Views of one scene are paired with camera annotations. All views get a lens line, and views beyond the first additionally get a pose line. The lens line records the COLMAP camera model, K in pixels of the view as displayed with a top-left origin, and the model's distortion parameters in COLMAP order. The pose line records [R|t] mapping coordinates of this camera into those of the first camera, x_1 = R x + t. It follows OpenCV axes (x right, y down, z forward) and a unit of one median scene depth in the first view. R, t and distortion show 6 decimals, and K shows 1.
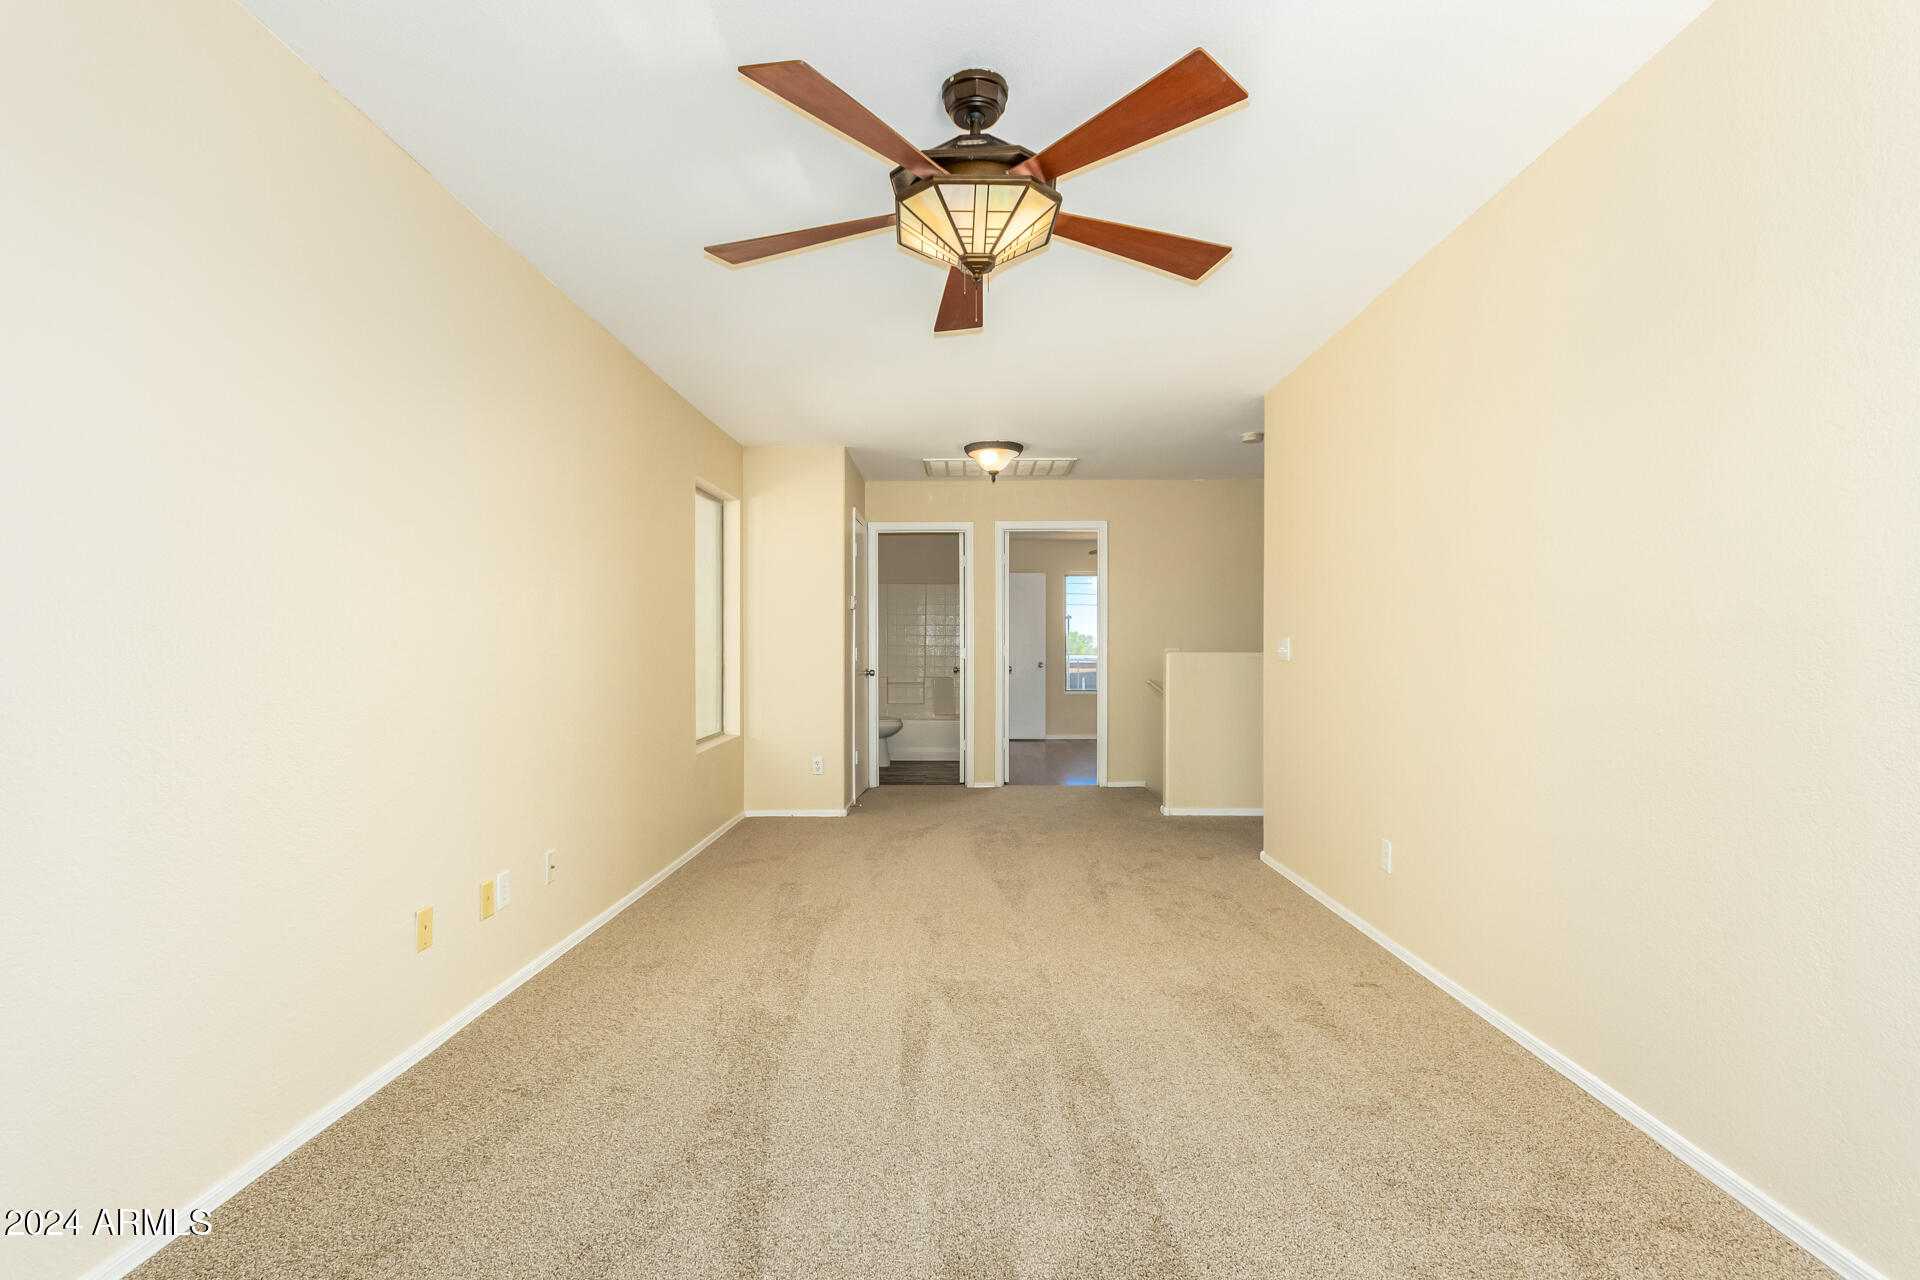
lens RADIAL K [[892.8, 0, 953.9], [0, 892.8, 647.6], [0, 0, 1]] dist [0.001905, 0.002560]
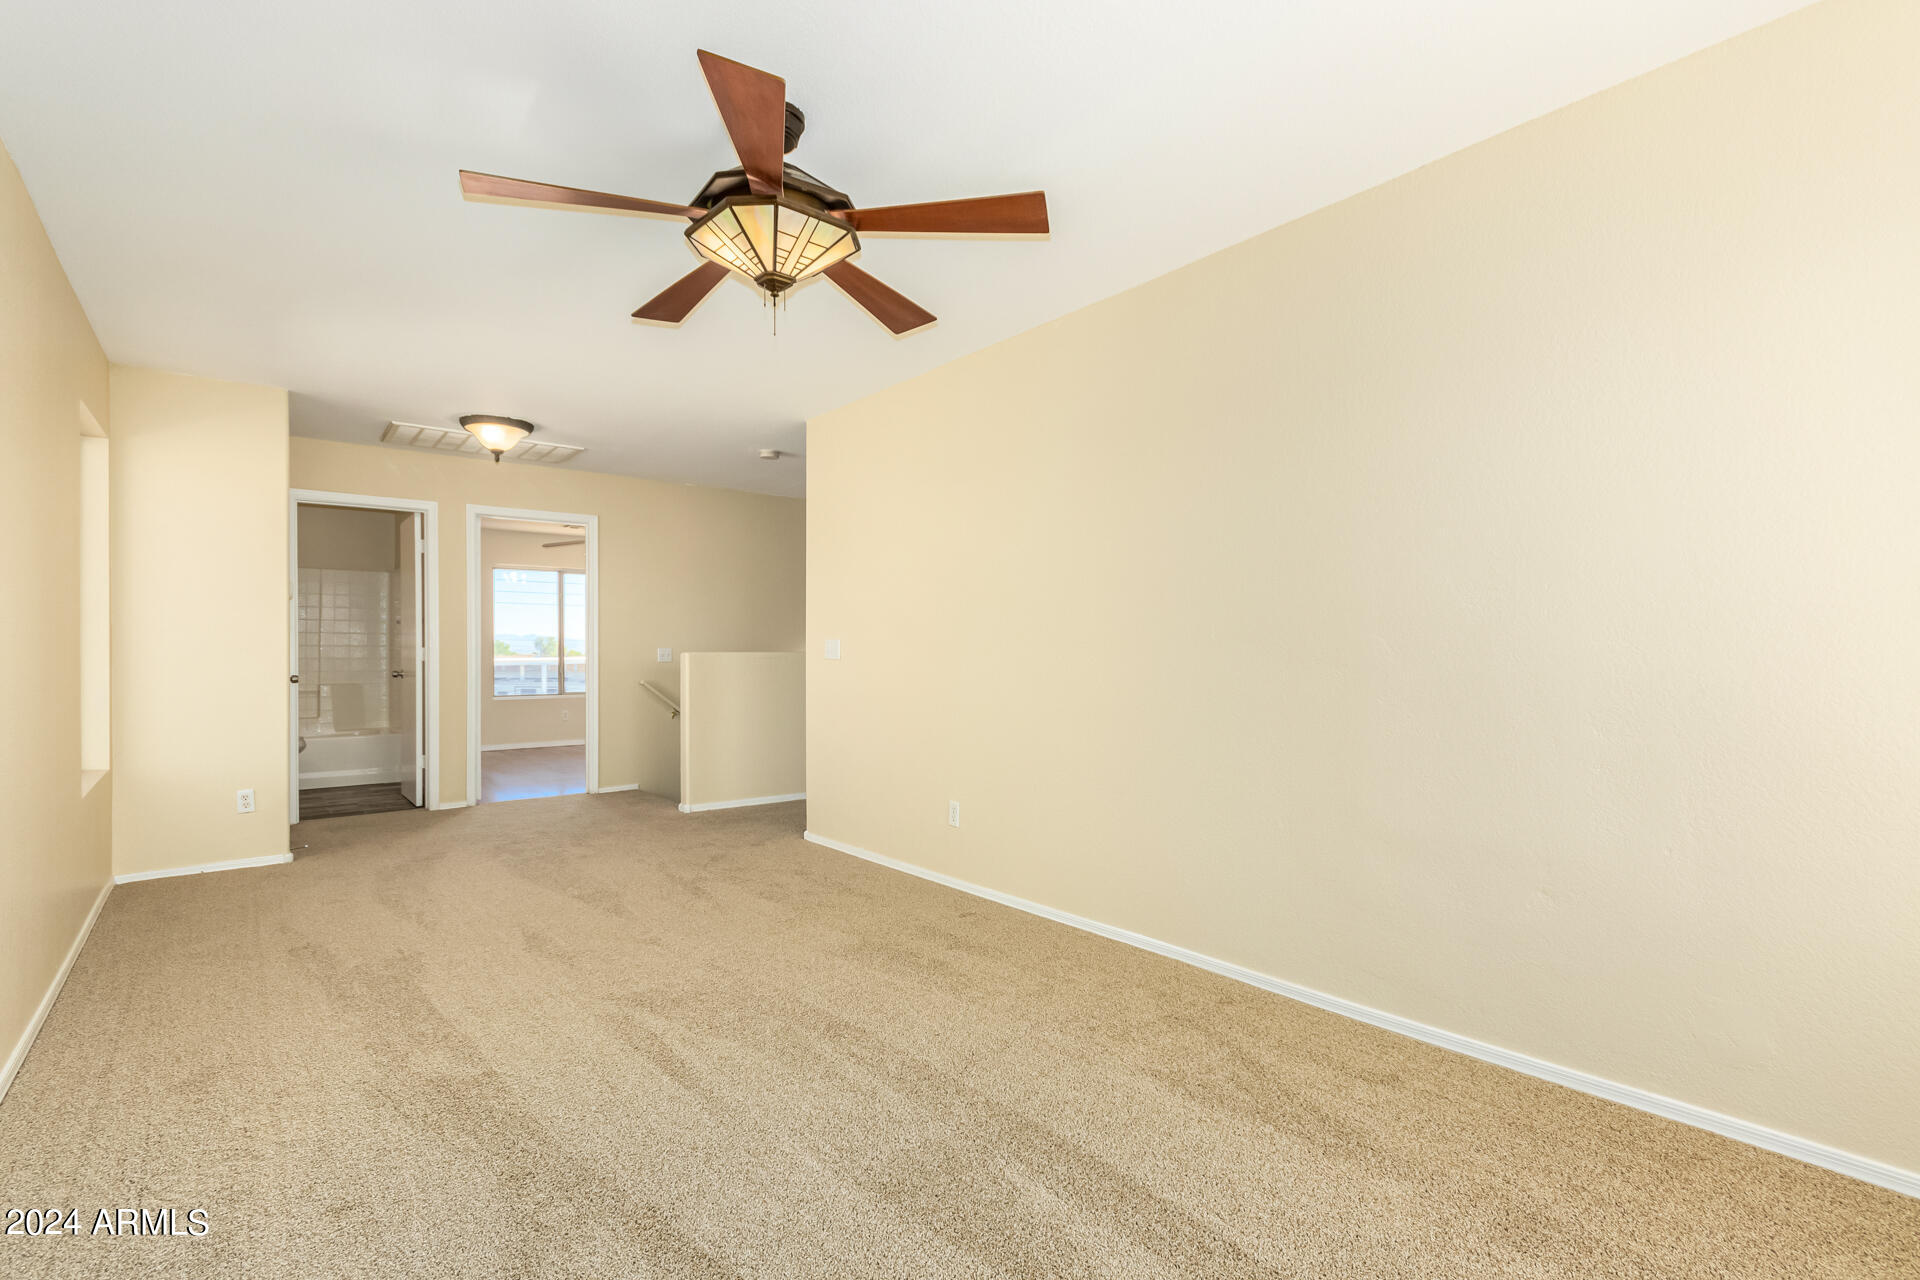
lens RADIAL K [[892.8, 0, 956.5], [0, 892.8, 656.5], [0, 0, 1]] dist [0.001905, 0.002560]
pose [[0.766211, -0.003784, 0.642578, -0.226733], [-0.001926, 0.999965, 0.008185, 0.000517], [-0.642586, -0.007509, 0.766177, 0.025985]]
